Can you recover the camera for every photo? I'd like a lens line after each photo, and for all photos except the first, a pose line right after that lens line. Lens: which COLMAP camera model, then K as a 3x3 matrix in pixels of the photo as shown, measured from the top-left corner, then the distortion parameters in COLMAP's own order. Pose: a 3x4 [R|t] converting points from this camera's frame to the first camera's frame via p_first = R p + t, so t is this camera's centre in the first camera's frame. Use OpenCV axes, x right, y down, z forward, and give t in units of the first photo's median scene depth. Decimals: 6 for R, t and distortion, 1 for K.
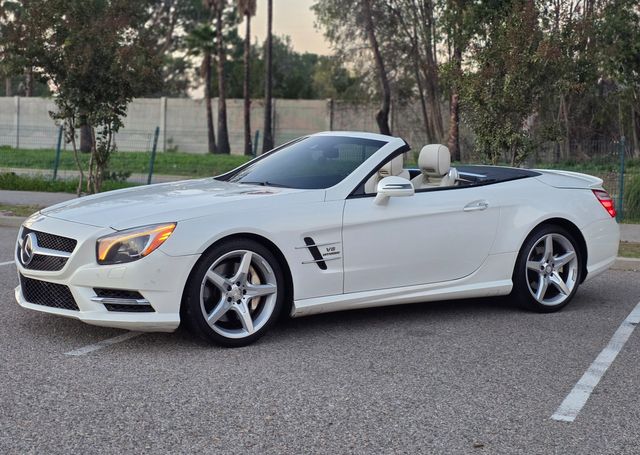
lens RADIAL K [[2358.8, 0, 320.0], [0, 2358.8, 227.5], [0, 0, 1]] dist [0.281687, 1.274092]
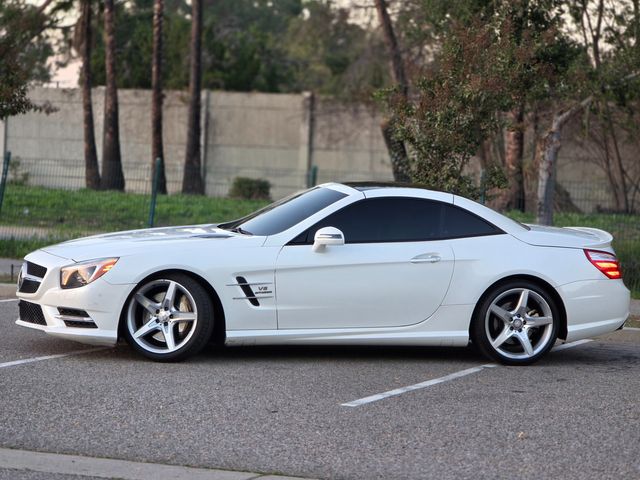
lens RADIAL K [[1681.3, 0, 320.0], [0, 1681.3, 240.0], [0, 0, 1]] dist [-0.621908, -0.857157]
pose [[0.998406, 0.013317, 0.054838, -0.014105], [-0.012677, 0.999848, -0.011998, -0.015756], [-0.054990, 0.011283, 0.998423, 0.615846]]
